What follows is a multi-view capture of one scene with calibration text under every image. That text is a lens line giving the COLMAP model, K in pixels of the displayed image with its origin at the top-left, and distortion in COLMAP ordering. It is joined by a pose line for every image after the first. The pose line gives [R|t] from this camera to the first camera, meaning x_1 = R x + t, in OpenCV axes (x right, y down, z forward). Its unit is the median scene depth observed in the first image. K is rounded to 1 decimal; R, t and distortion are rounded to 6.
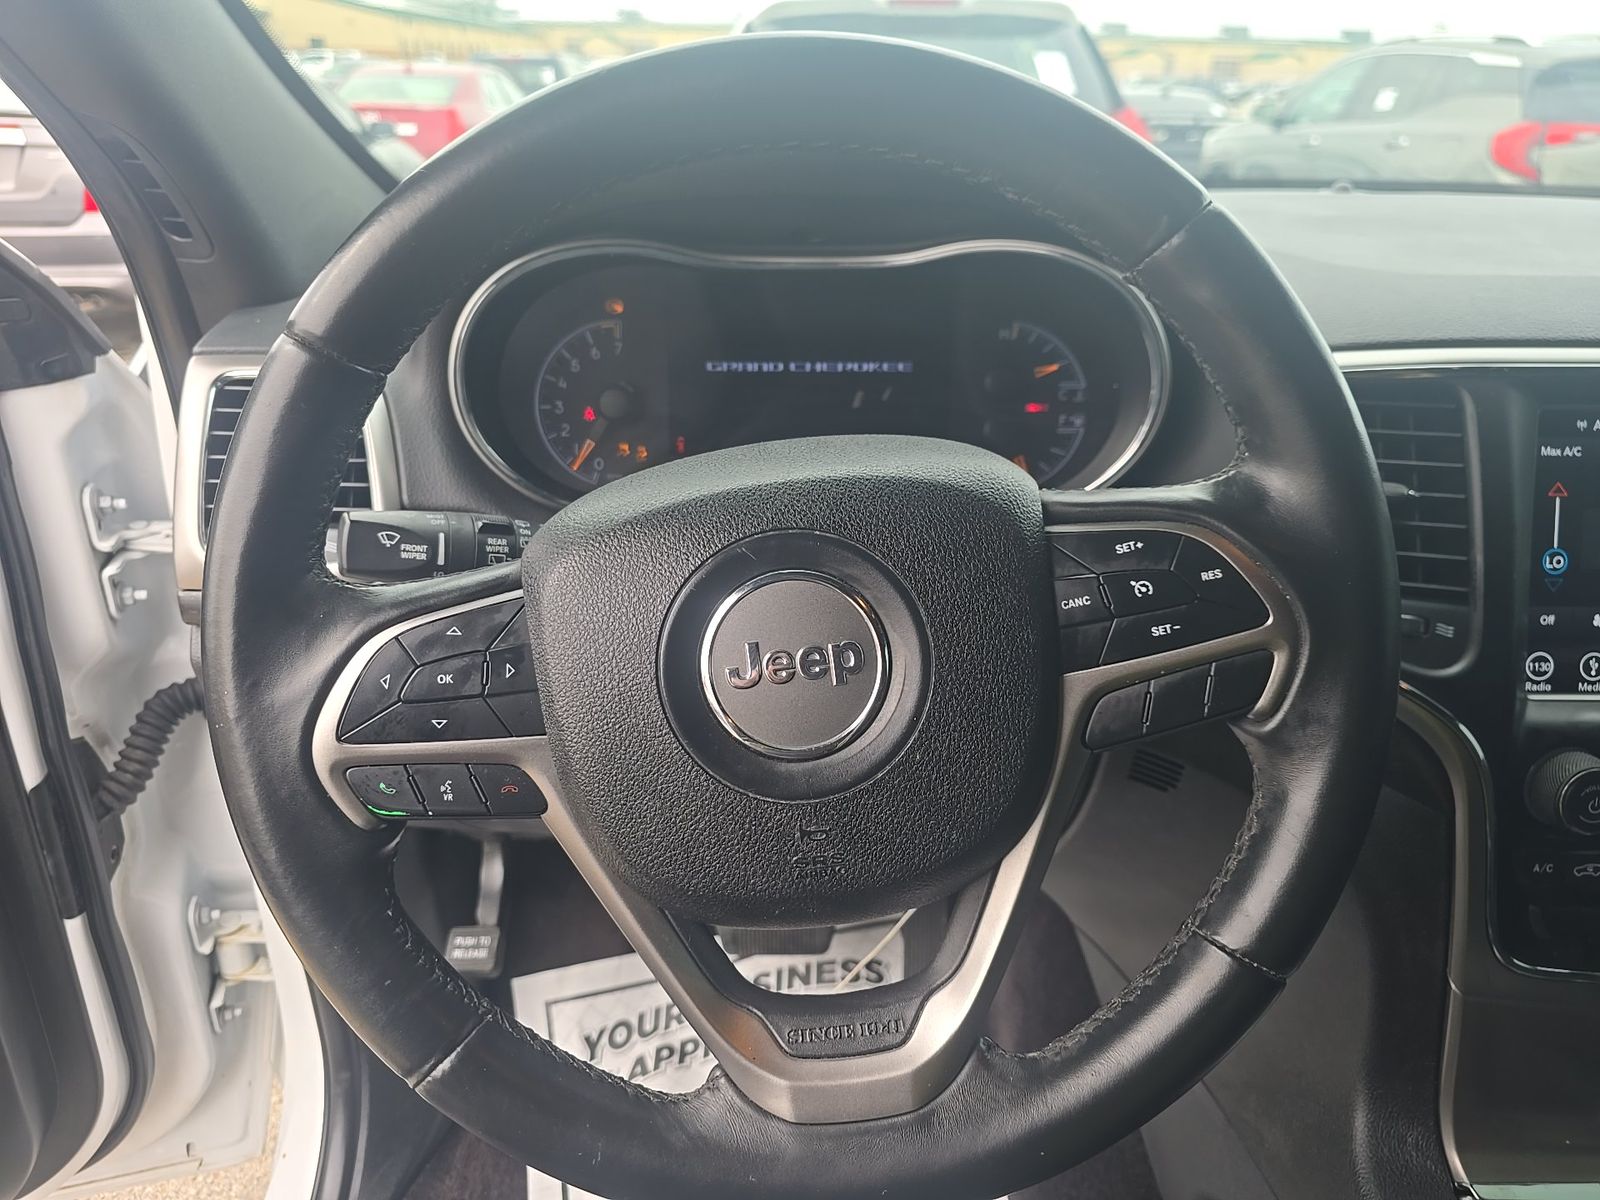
lens RADIAL K [[1047.8, 0, 789.9], [0, 1047.8, 588.3], [0, 0, 1]] dist [0.017489, -0.009000]
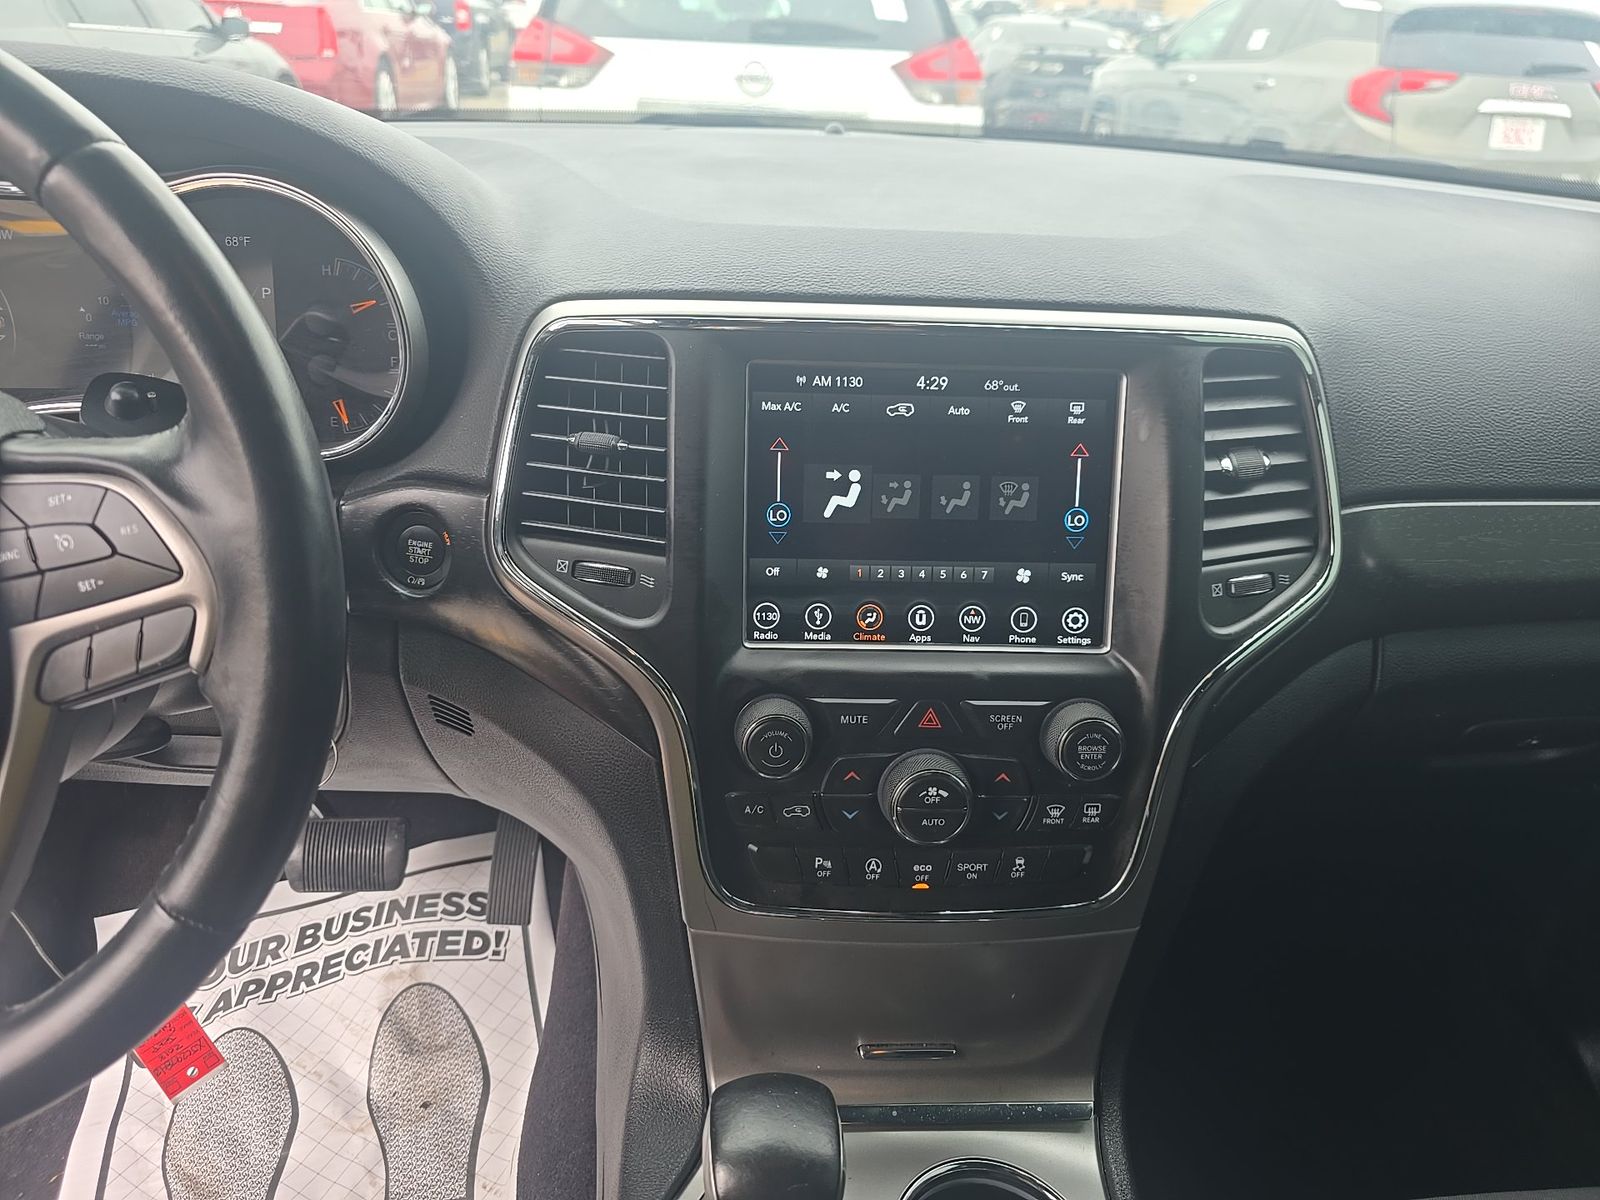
lens RADIAL K [[1047.8, 0, 743.5], [0, 1047.8, 581.4], [0, 0, 1]] dist [0.017489, -0.009000]
pose [[0.997629, 0.008096, 0.068342, 0.525827], [-0.012171, 0.998159, 0.059416, -0.017255], [-0.067736, -0.060107, 0.995891, -0.013267]]
